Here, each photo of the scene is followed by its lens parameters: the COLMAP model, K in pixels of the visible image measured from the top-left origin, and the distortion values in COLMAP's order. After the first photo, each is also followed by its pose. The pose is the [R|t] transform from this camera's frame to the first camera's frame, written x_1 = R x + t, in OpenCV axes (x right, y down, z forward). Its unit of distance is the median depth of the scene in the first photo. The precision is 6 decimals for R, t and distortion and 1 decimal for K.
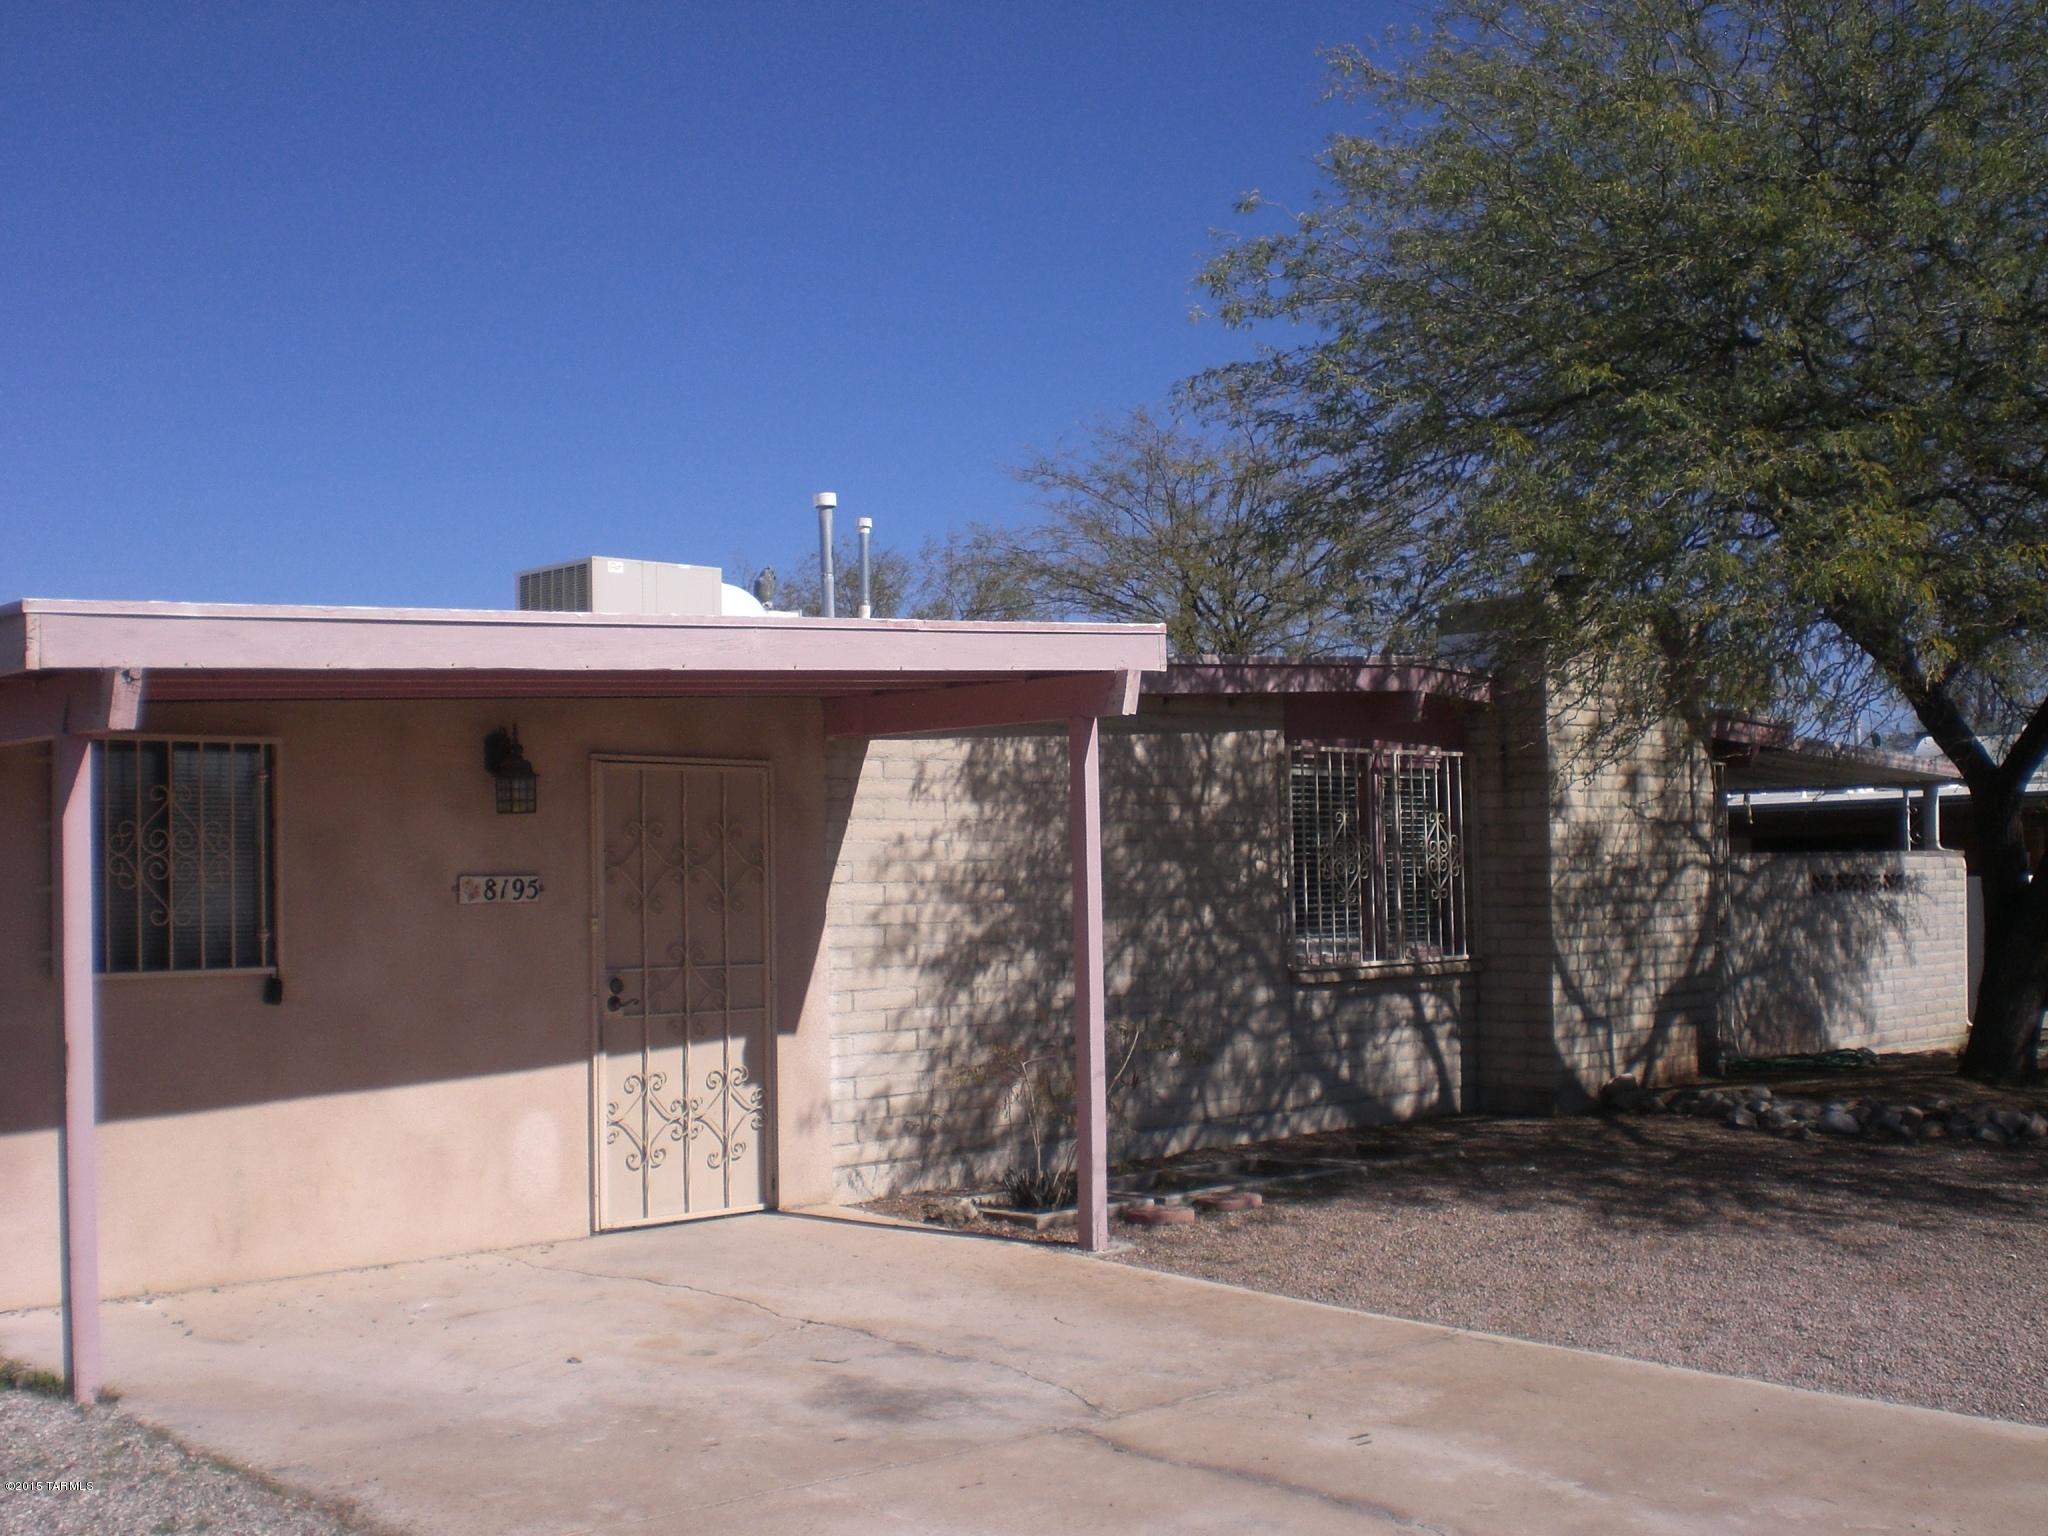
lens RADIAL K [[2312.1, 0, 1024.0], [0, 2312.1, 768.0], [0, 0, 1]] dist [-0.059053, -0.221160]
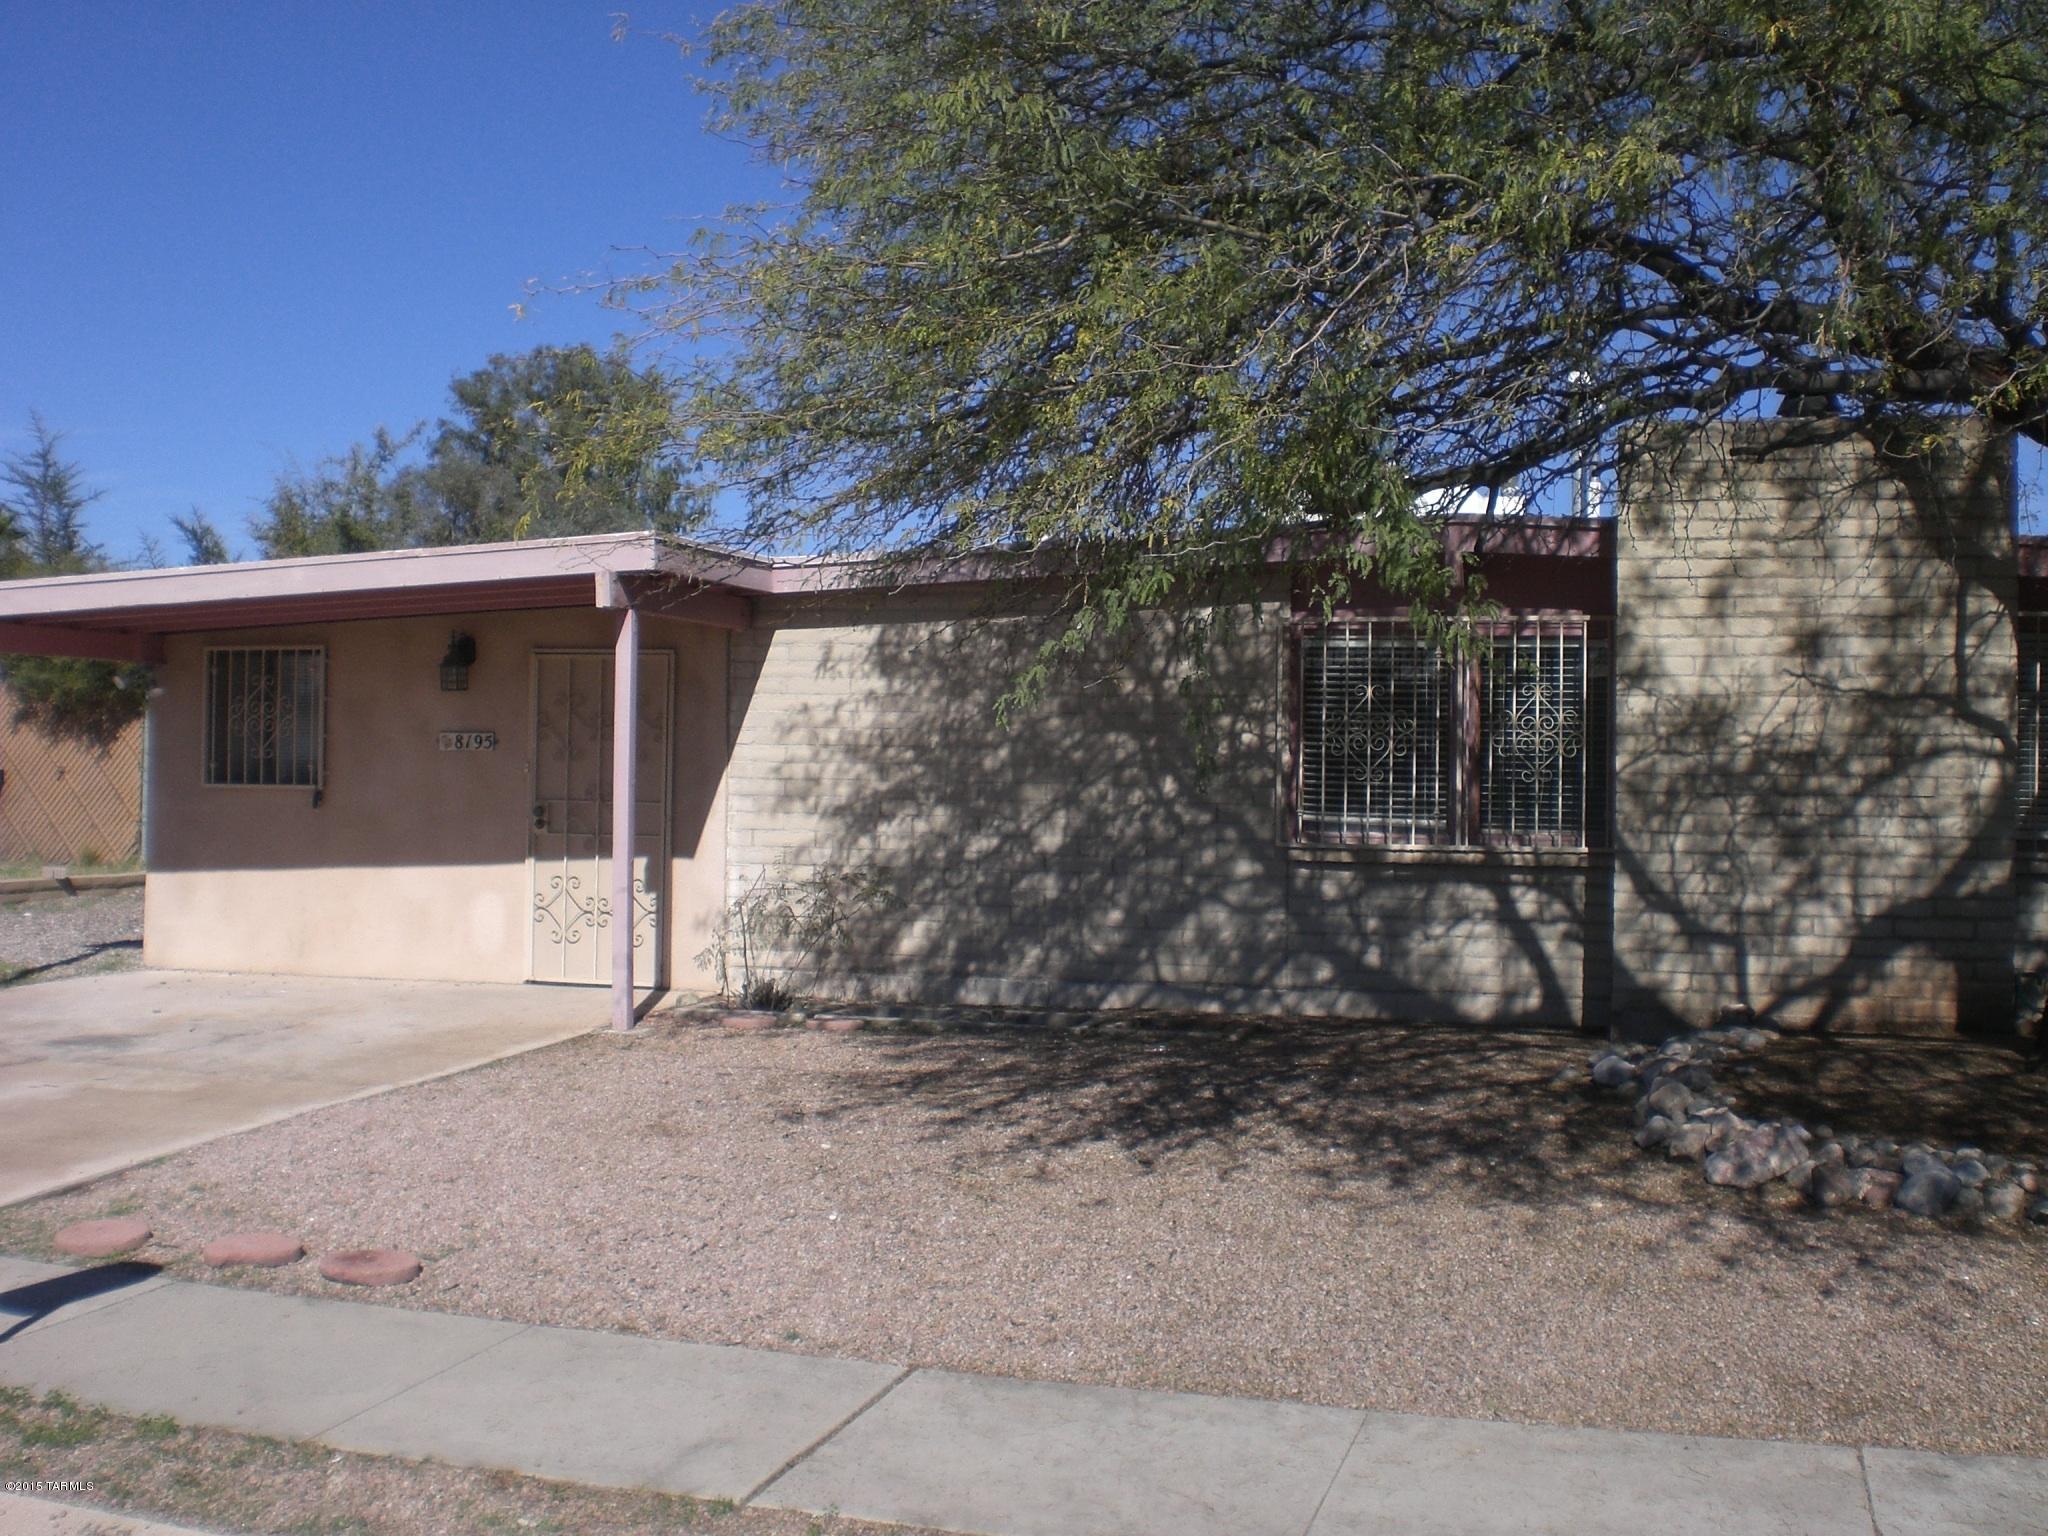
lens RADIAL K [[2312.1, 0, 1024.0], [0, 2312.1, 768.0], [0, 0, 1]] dist [-0.059053, -0.221160]
pose [[0.508525, 0.016913, -0.860881, 0.959317], [0.014322, 0.999503, 0.028096, 0.026820], [0.860928, -0.026617, 0.508030, 0.430970]]
